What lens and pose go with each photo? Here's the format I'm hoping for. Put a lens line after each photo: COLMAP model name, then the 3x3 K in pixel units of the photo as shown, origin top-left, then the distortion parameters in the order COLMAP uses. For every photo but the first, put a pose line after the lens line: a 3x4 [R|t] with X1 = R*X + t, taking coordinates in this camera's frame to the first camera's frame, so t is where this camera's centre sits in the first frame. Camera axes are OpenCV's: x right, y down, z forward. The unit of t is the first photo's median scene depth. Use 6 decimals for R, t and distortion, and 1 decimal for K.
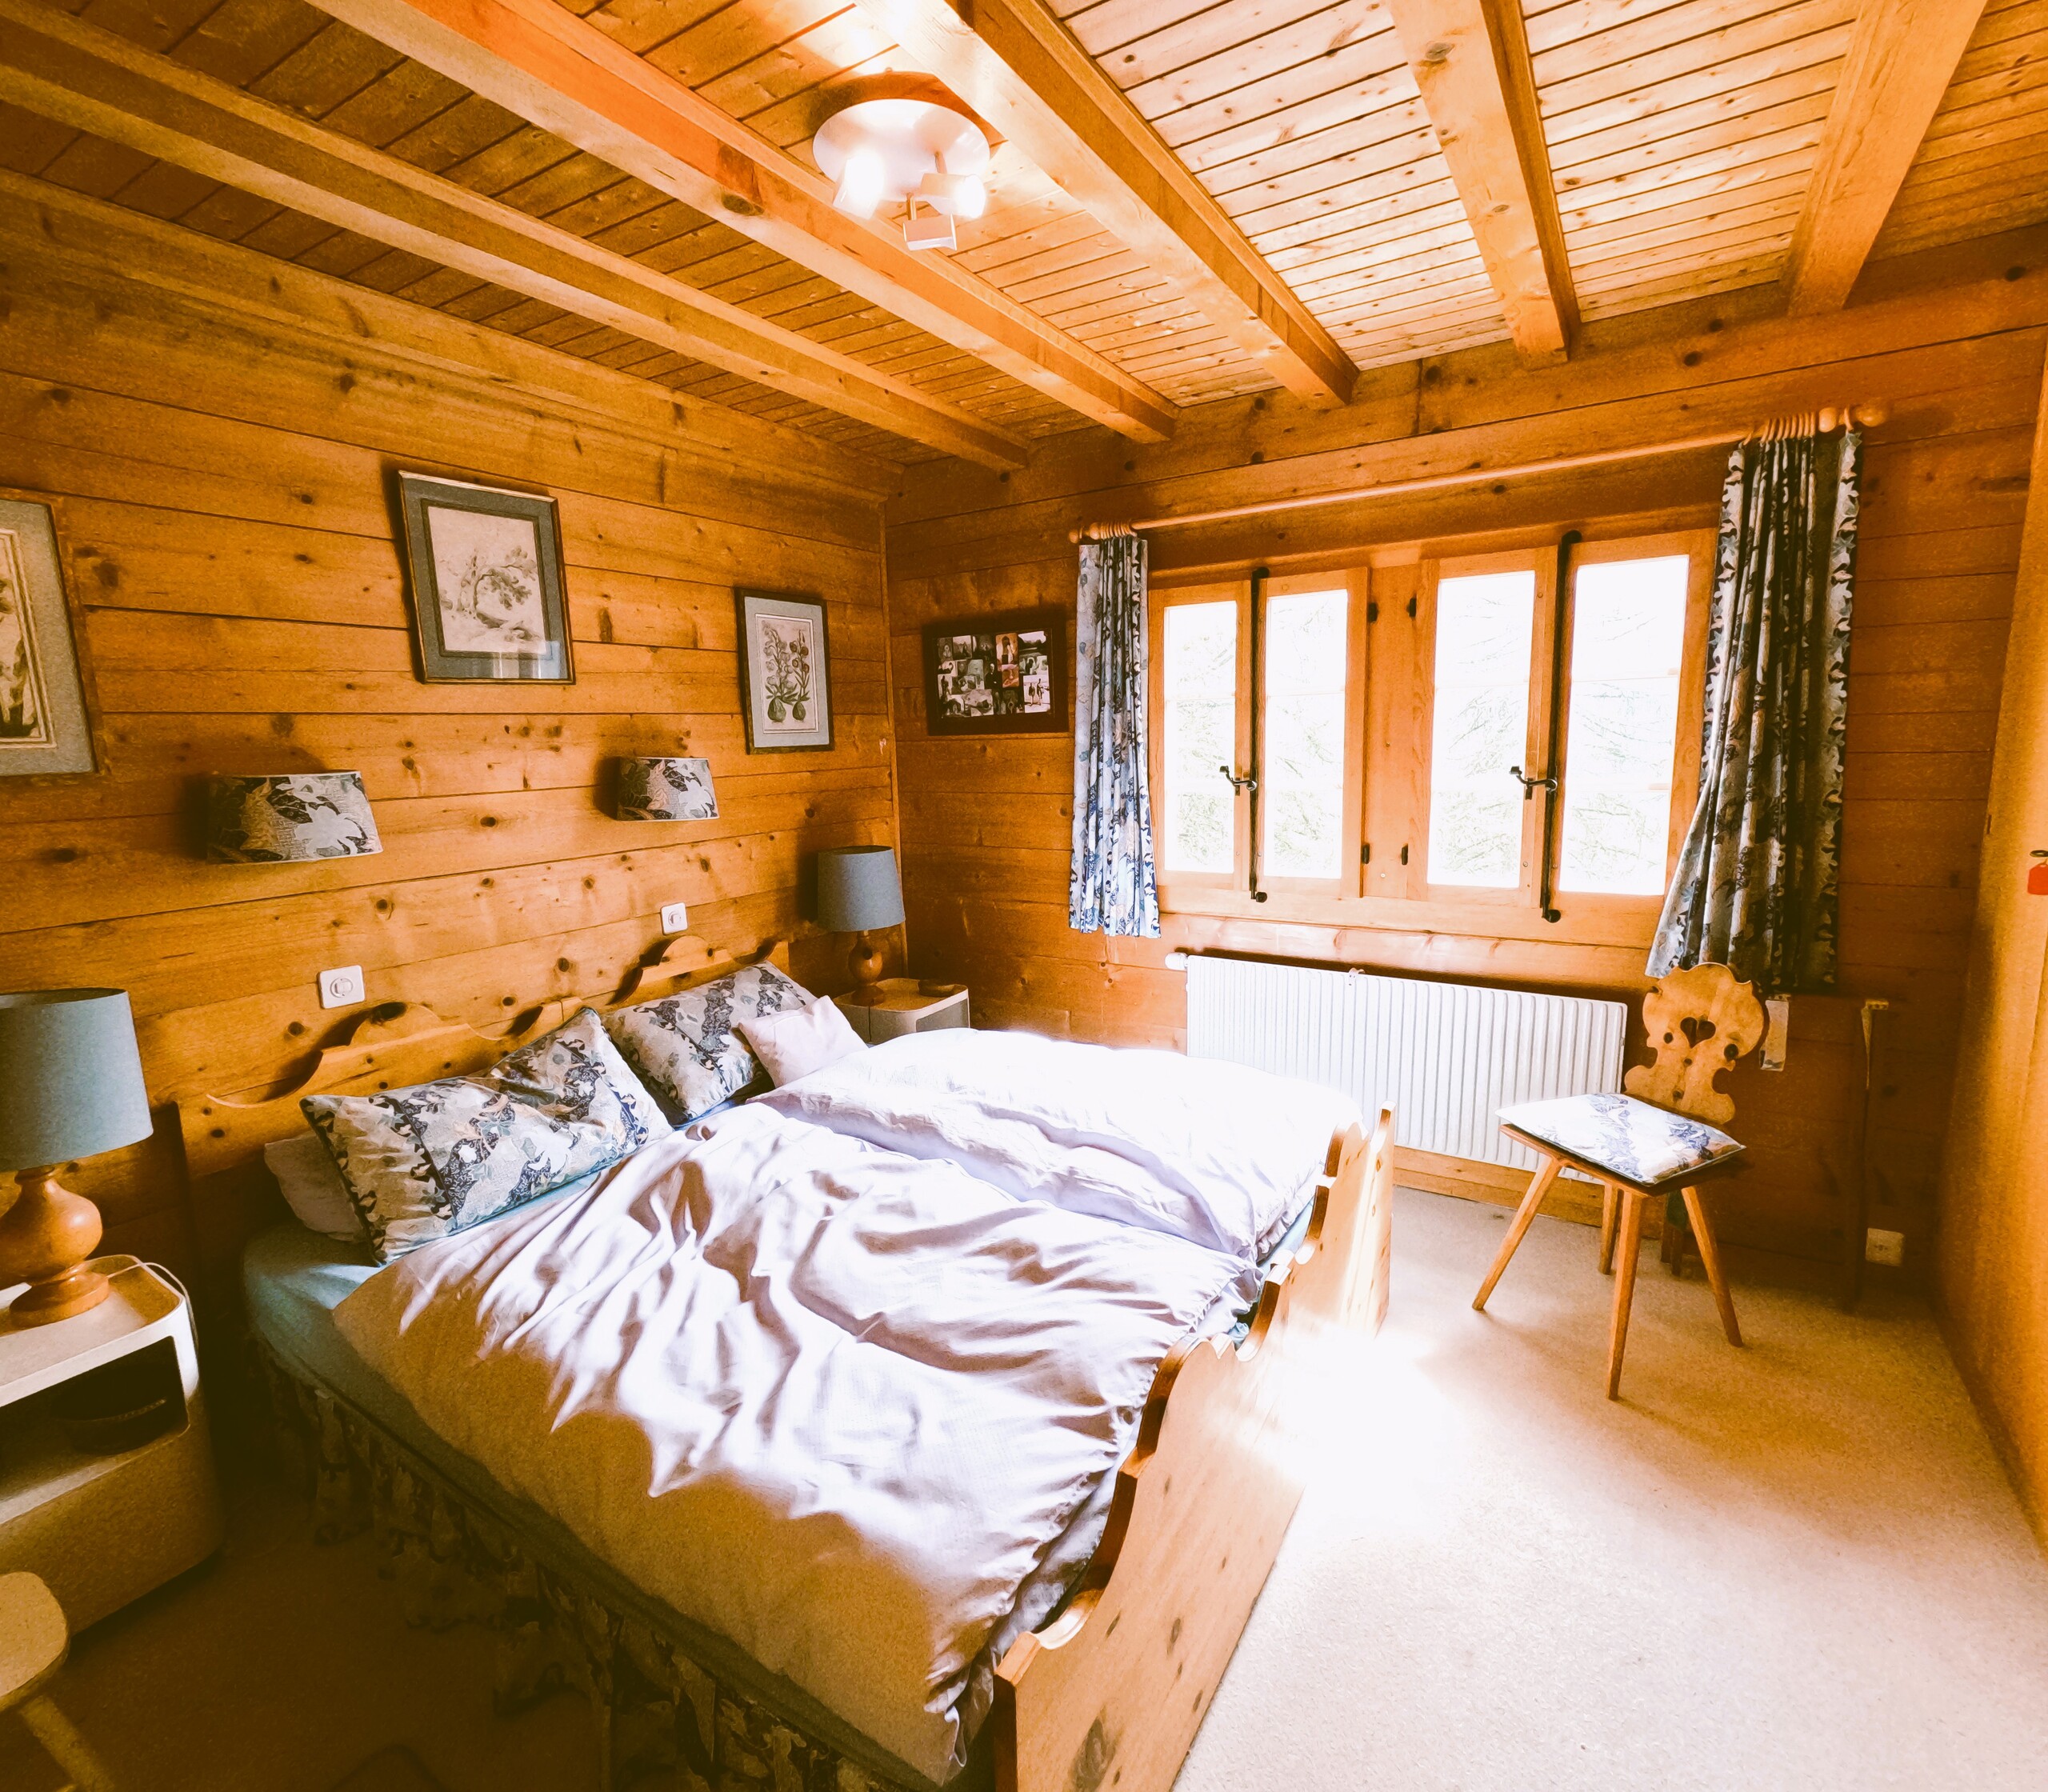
lens RADIAL K [[986.5, 0, 1030.4], [0, 986.5, 898.6], [0, 0, 1]] dist [0.000347, 0.000045]
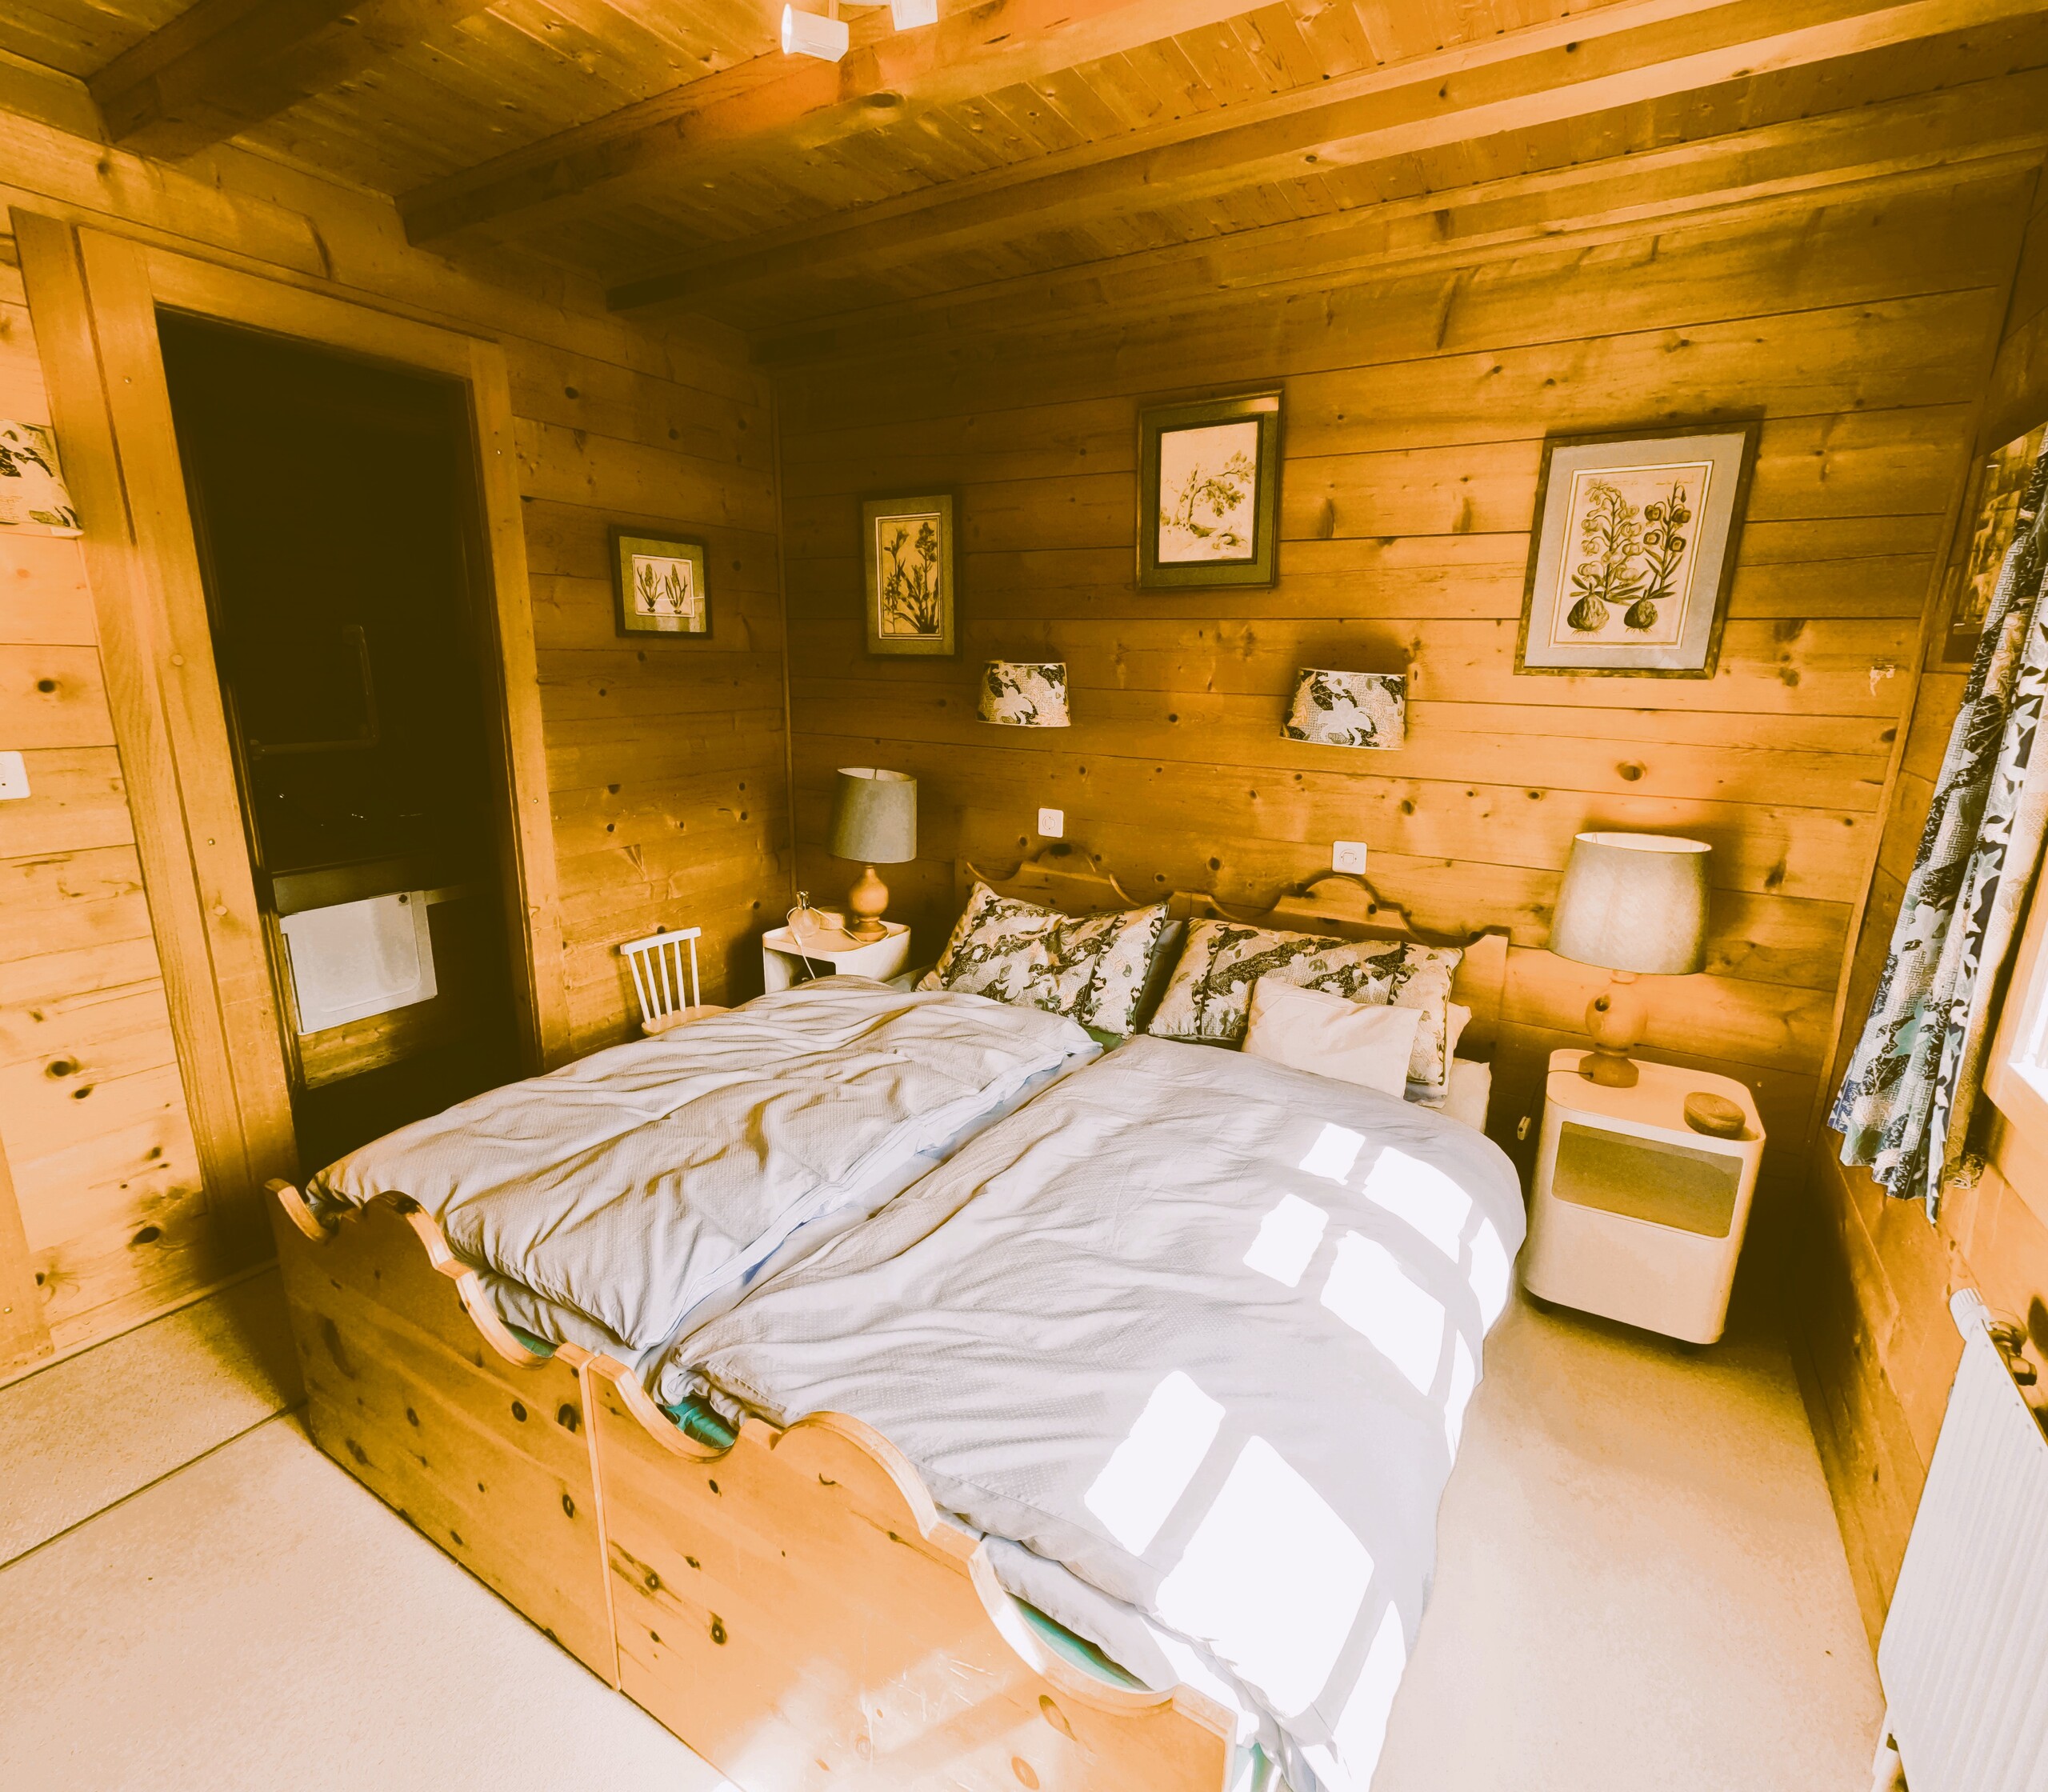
lens RADIAL K [[986.5, 0, 1028.5], [0, 986.5, 891.9], [0, 0, 1]] dist [0.000347, 0.000045]
pose [[0.022263, 0.273021, -0.961750, 0.569487], [-0.179222, 0.947495, 0.264825, -0.154136], [0.983557, 0.166471, 0.070025, 0.777565]]
